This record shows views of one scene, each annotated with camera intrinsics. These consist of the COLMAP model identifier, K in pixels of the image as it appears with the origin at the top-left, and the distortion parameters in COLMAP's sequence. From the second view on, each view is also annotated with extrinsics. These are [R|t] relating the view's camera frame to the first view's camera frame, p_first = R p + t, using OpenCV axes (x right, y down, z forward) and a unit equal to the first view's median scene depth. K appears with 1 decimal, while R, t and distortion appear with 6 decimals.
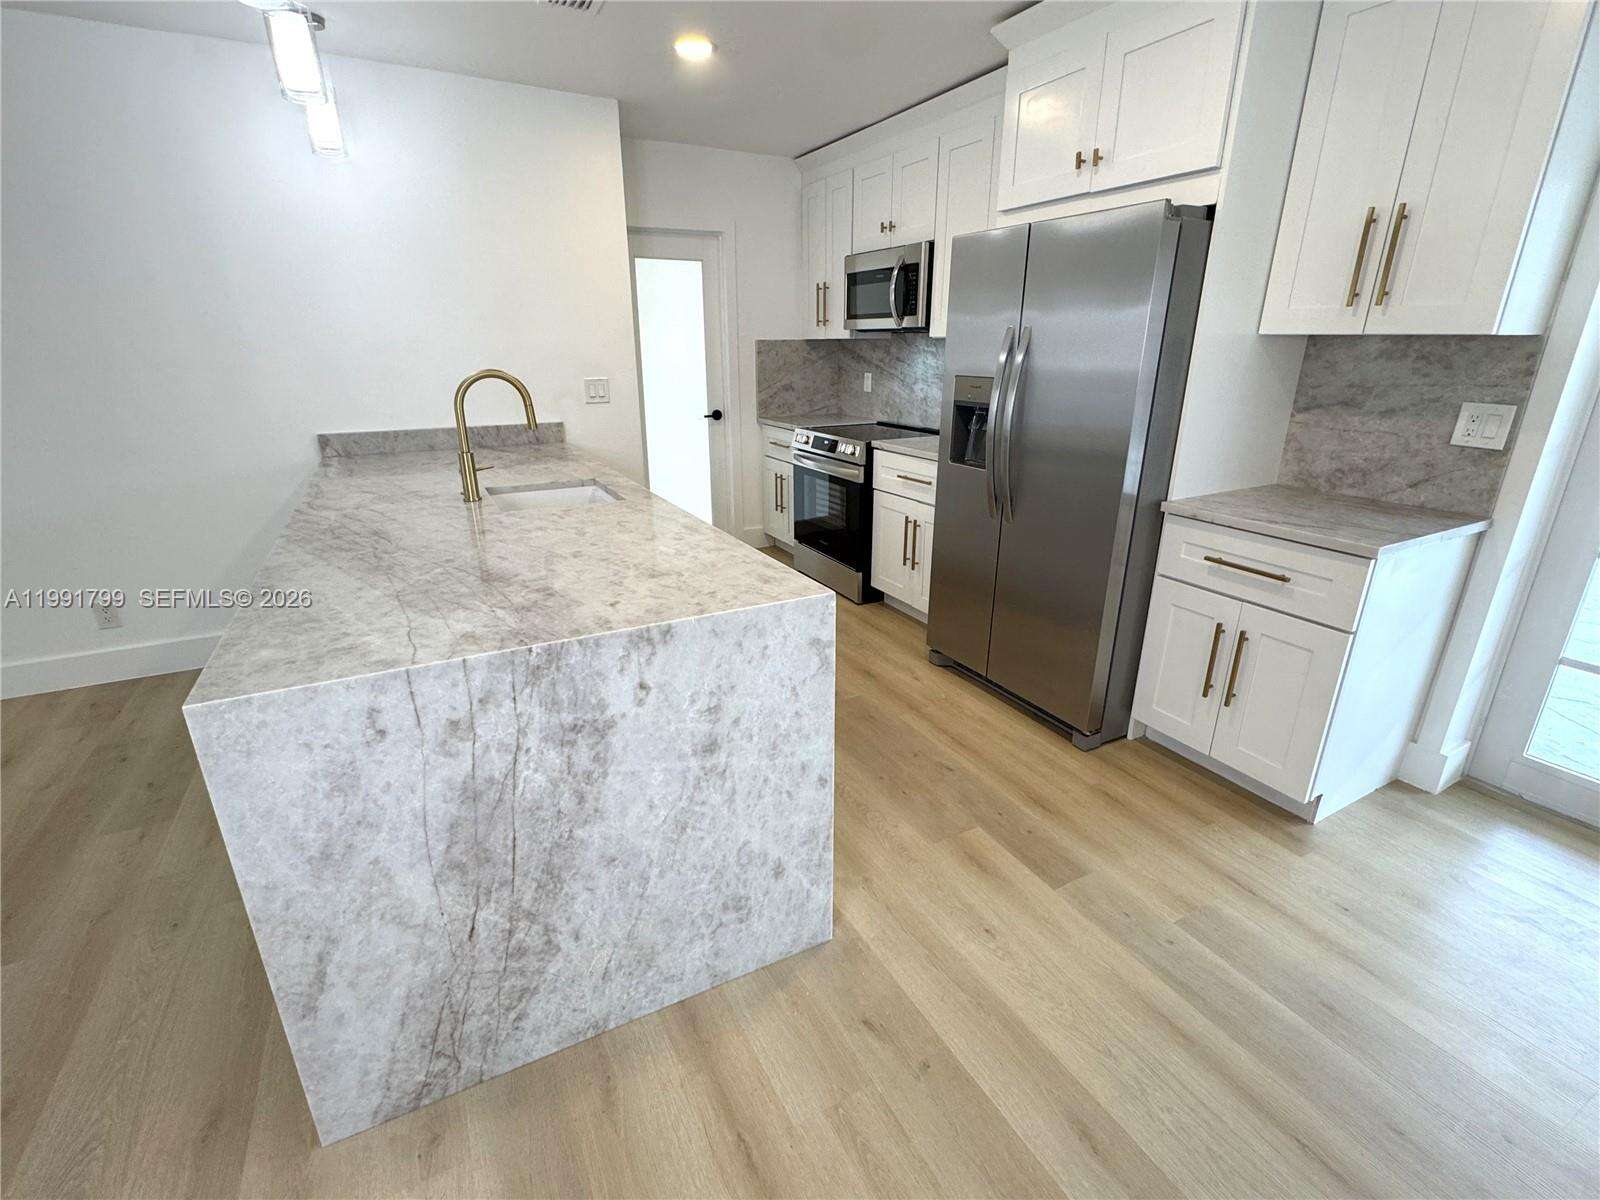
lens RADIAL K [[743.2, 0, 781.4], [0, 743.2, 602.1], [0, 0, 1]] dist [-0.001673, -0.000333]
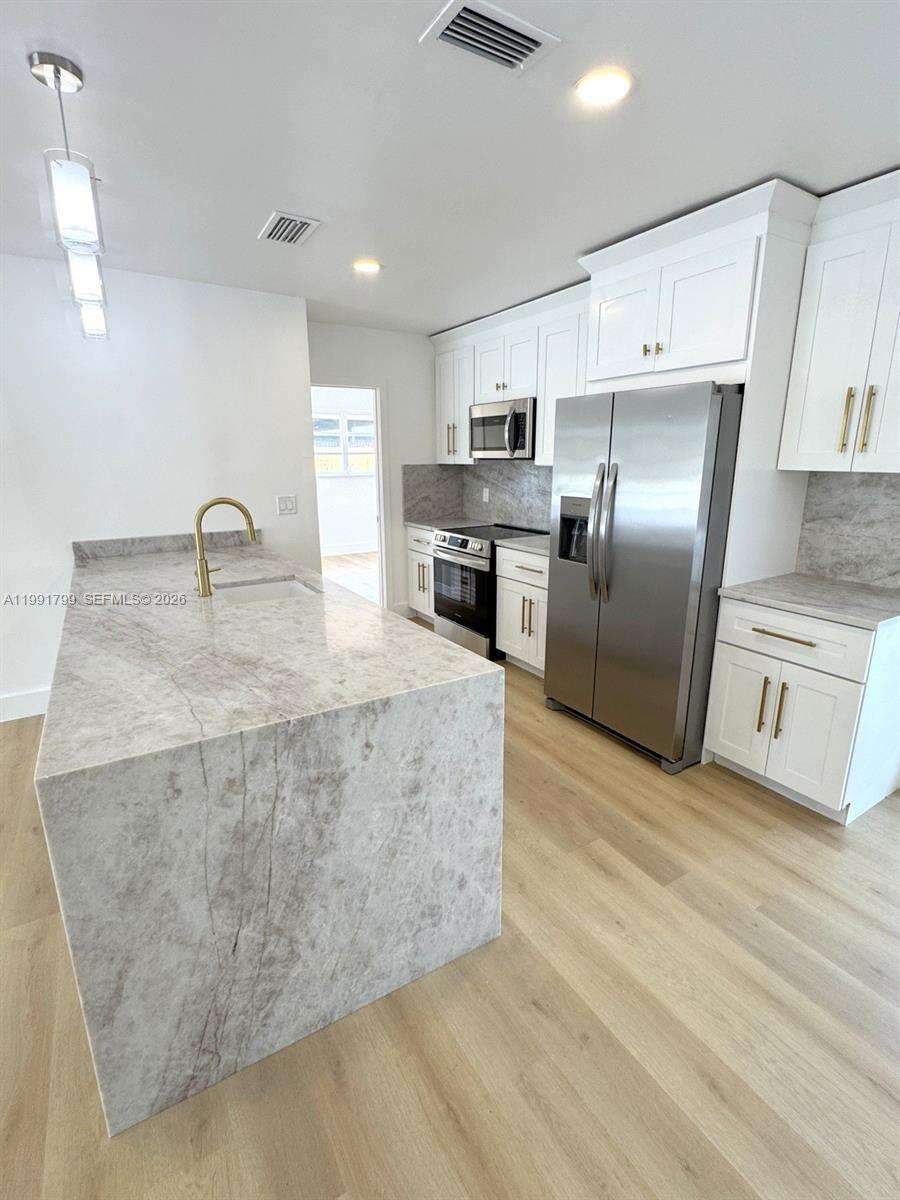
lens RADIAL K [[580.0, 0, 435.6], [0, 580.0, 597.8], [0, 0, 1]] dist [-0.003081, -0.000970]
pose [[0.998171, -0.016965, 0.058030, -0.086048], [0.022297, 0.995462, -0.092515, -0.035383], [-0.056197, 0.093640, 0.994019, -0.040900]]
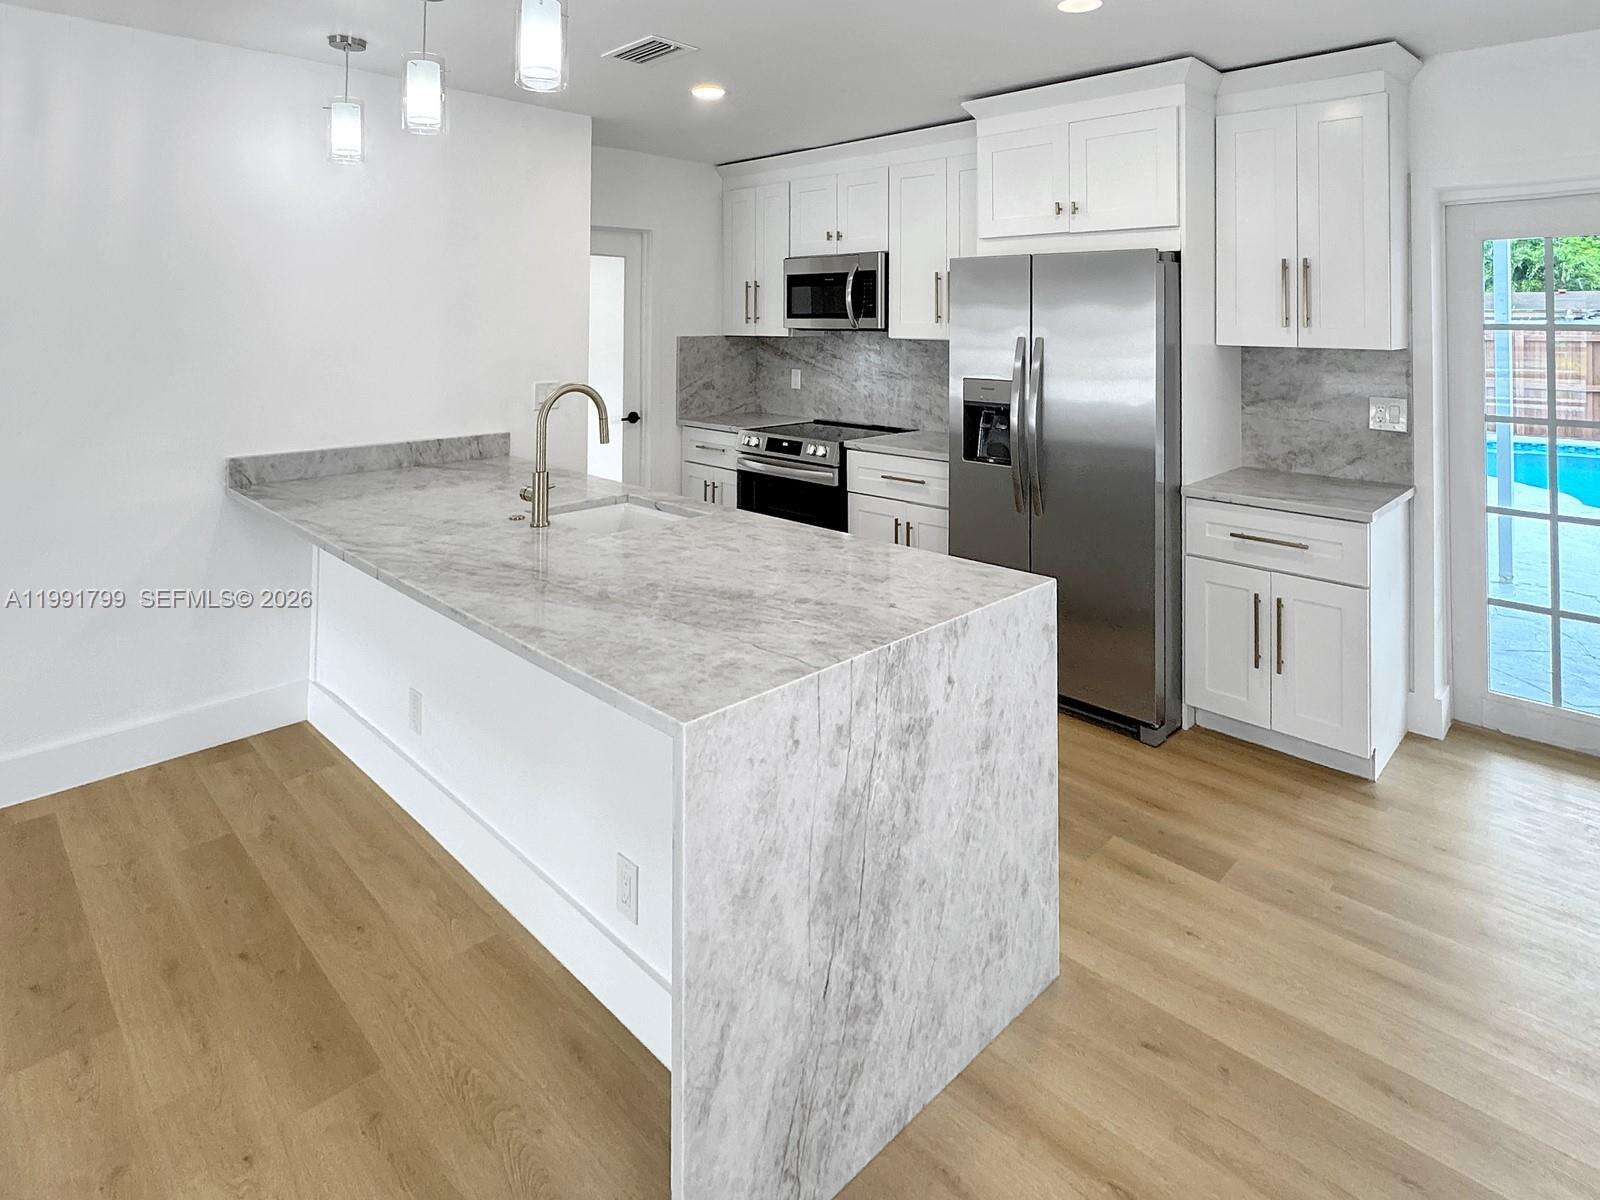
lens RADIAL K [[955.2, 0, 804.9], [0, 955.2, 284.2], [0, 0, 1]] dist [-0.001079, -0.001190]
pose [[0.946344, 0.016762, 0.322727, -0.592068], [0.101224, 0.933024, -0.345283, 0.024255], [-0.306899, 0.359424, 0.881264, -0.250528]]
